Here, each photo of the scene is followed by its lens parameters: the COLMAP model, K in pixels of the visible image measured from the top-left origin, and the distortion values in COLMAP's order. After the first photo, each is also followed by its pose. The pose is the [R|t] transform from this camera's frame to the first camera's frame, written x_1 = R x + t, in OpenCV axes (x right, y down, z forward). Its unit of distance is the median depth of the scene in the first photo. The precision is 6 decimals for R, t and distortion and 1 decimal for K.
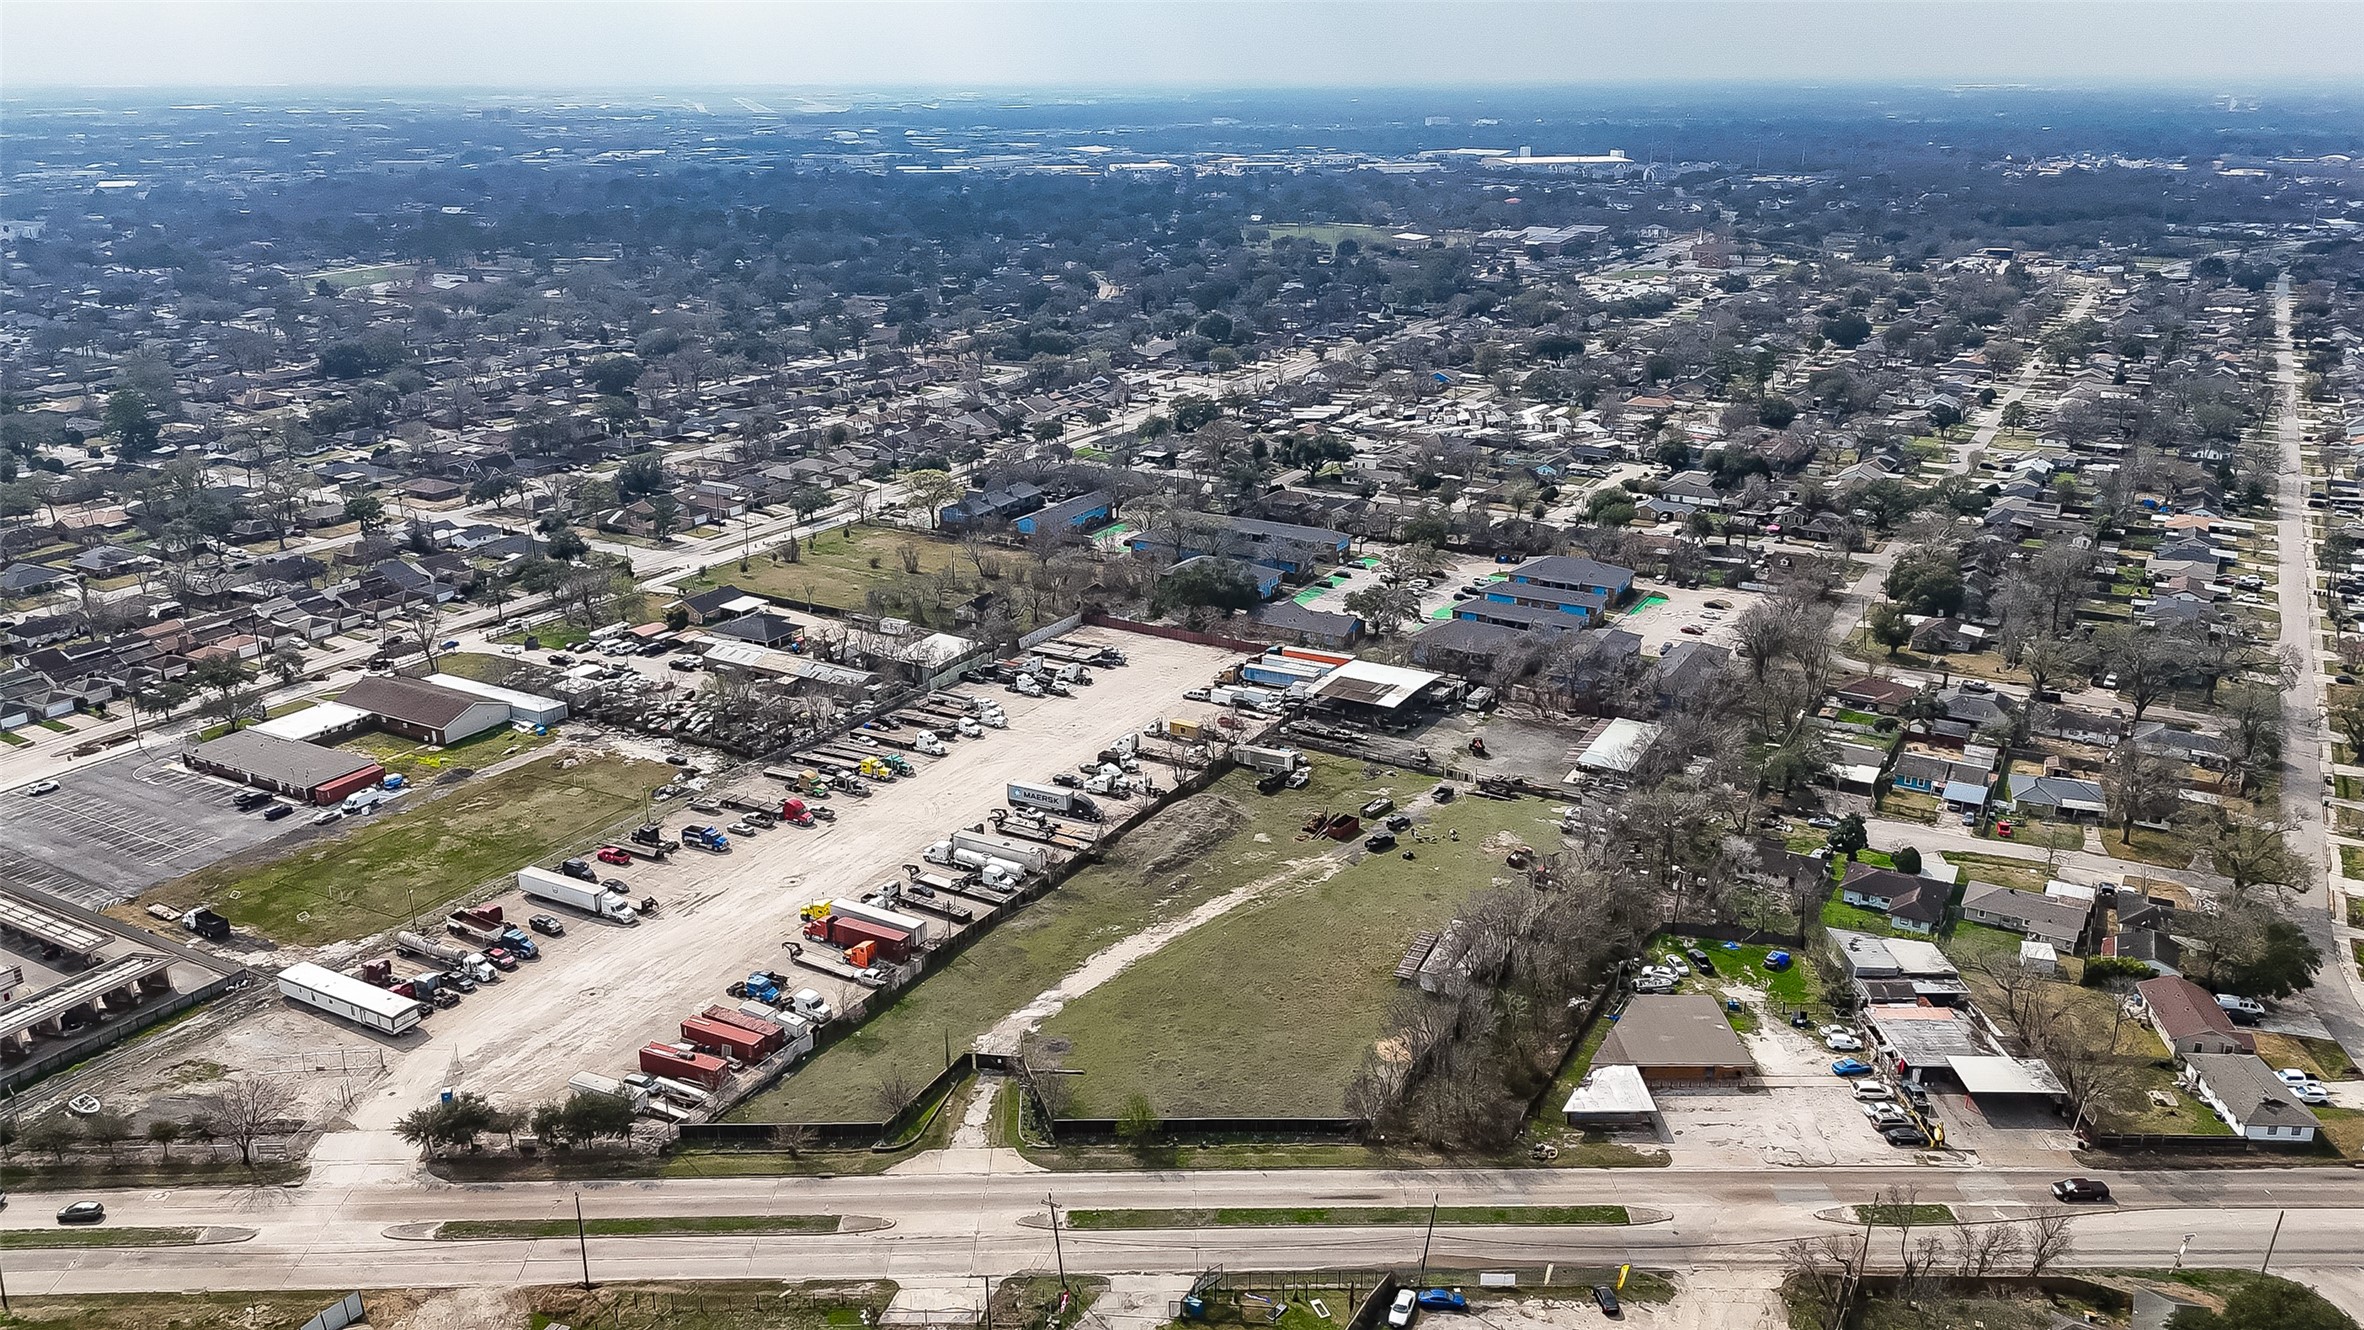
lens RADIAL K [[1735.9, 0, 1178.7], [0, 1735.9, 659.7], [0, 0, 1]] dist [0.090523, -0.091424]
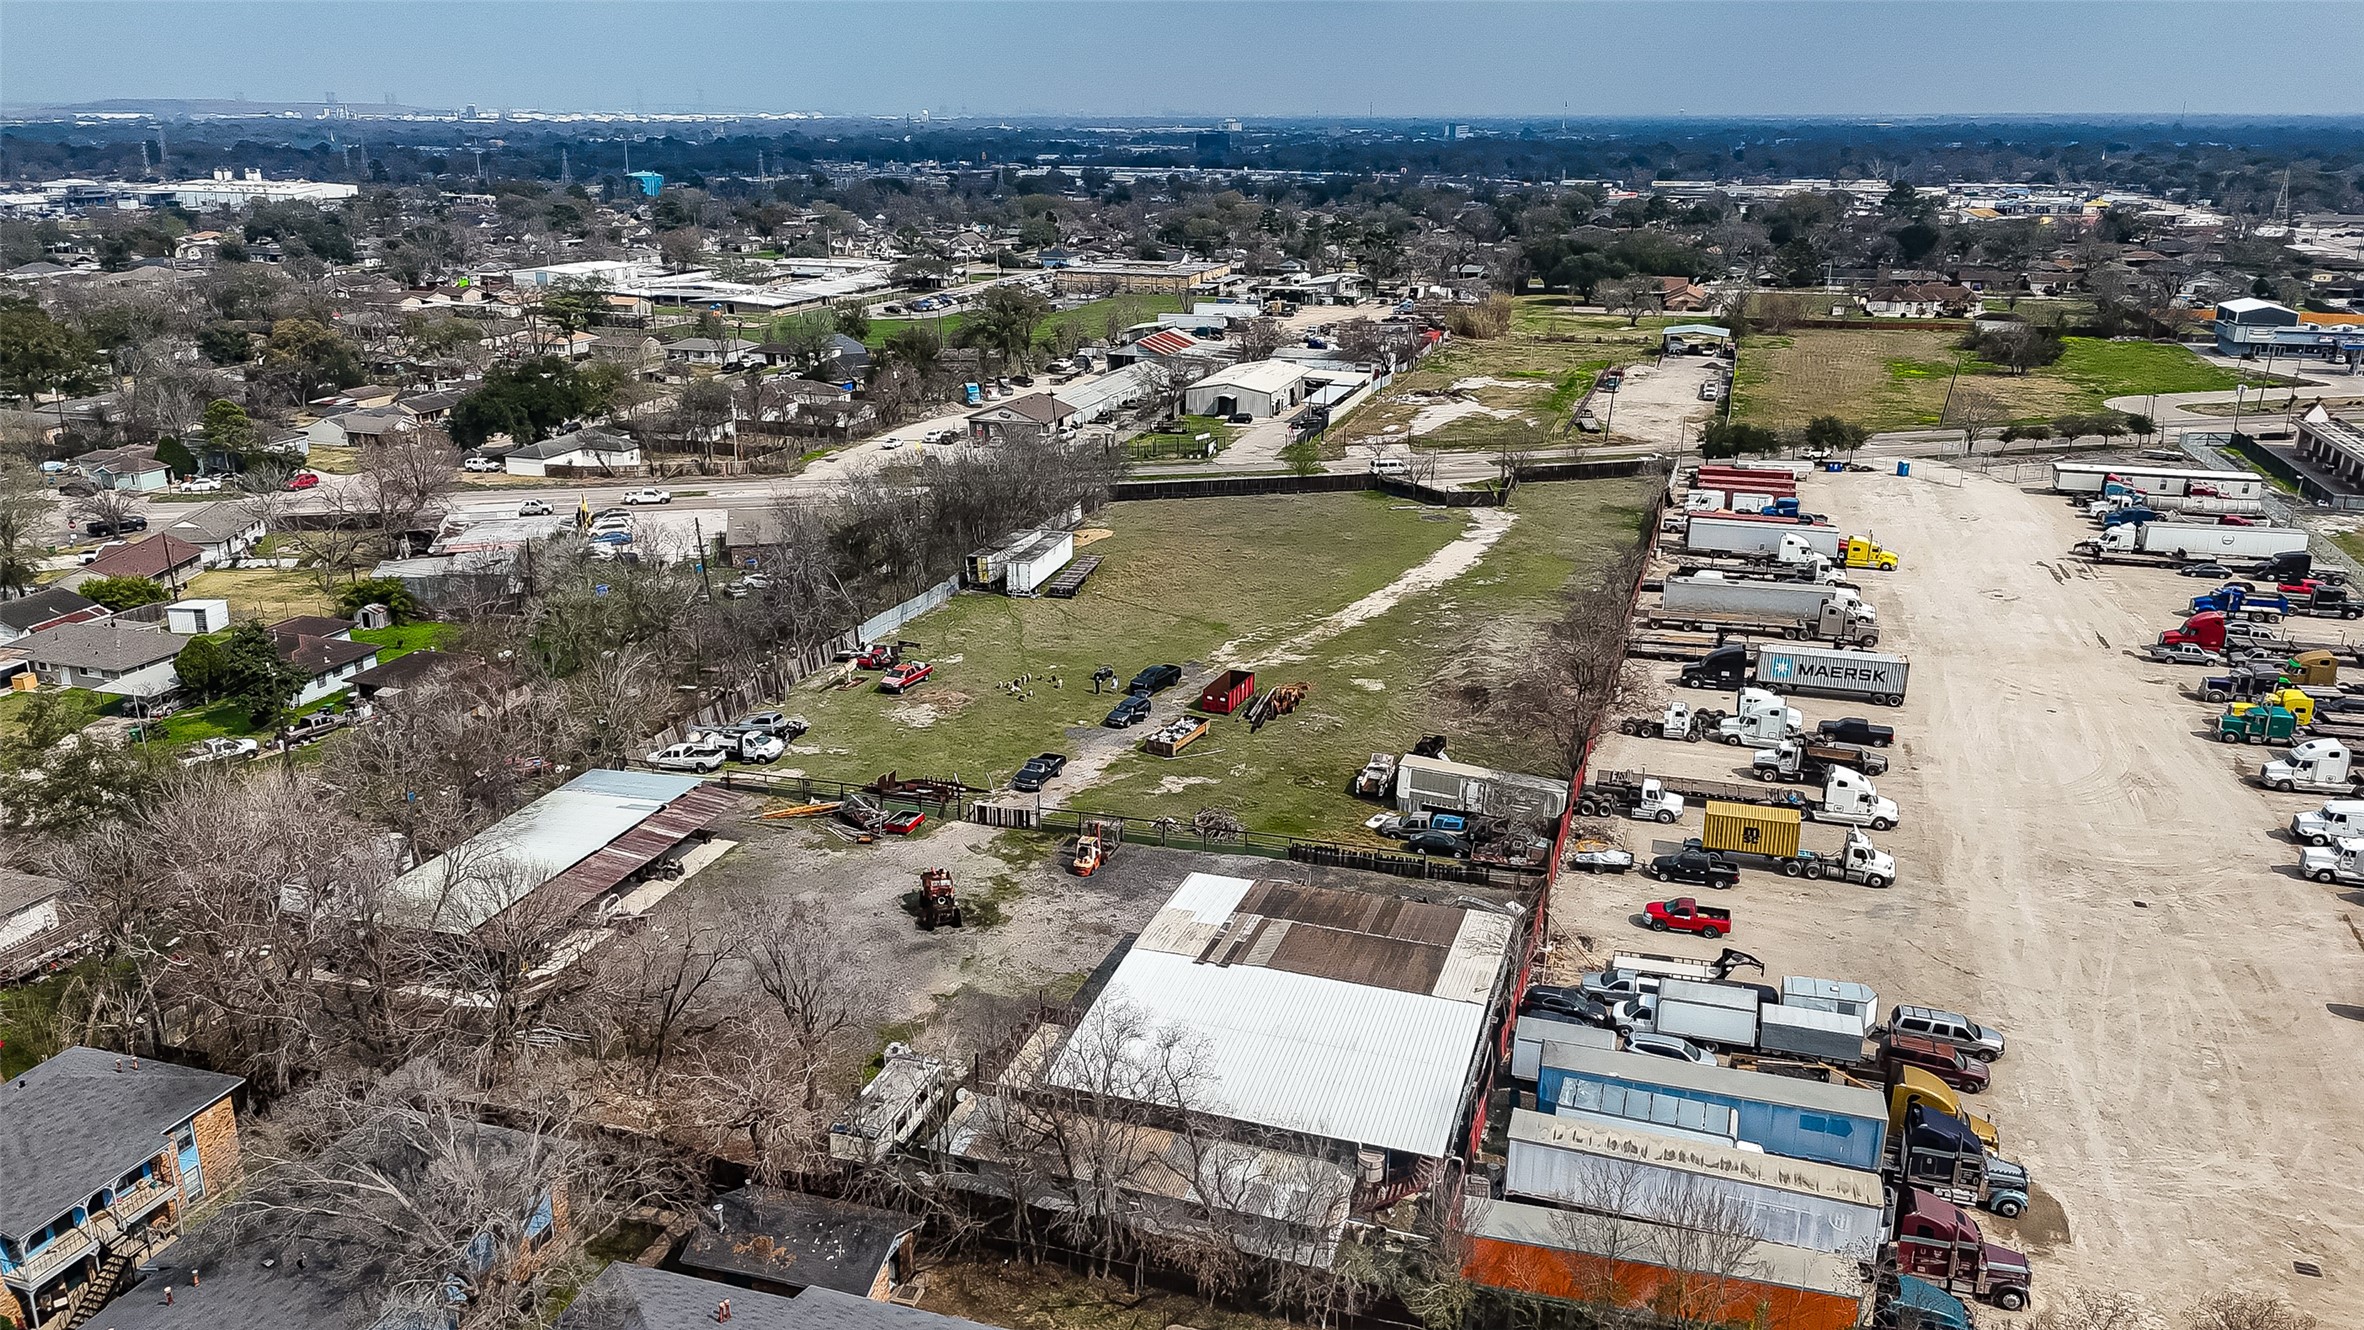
lens RADIAL K [[1735.9, 0, 1178.7], [0, 1735.9, 659.7], [0, 0, 1]] dist [0.090523, -0.091424]
pose [[-0.977014, 0.063104, -0.203622, 0.237829], [-0.069618, 0.808360, 0.584557, -0.238184], [0.201488, 0.585296, -0.785386, 1.547029]]
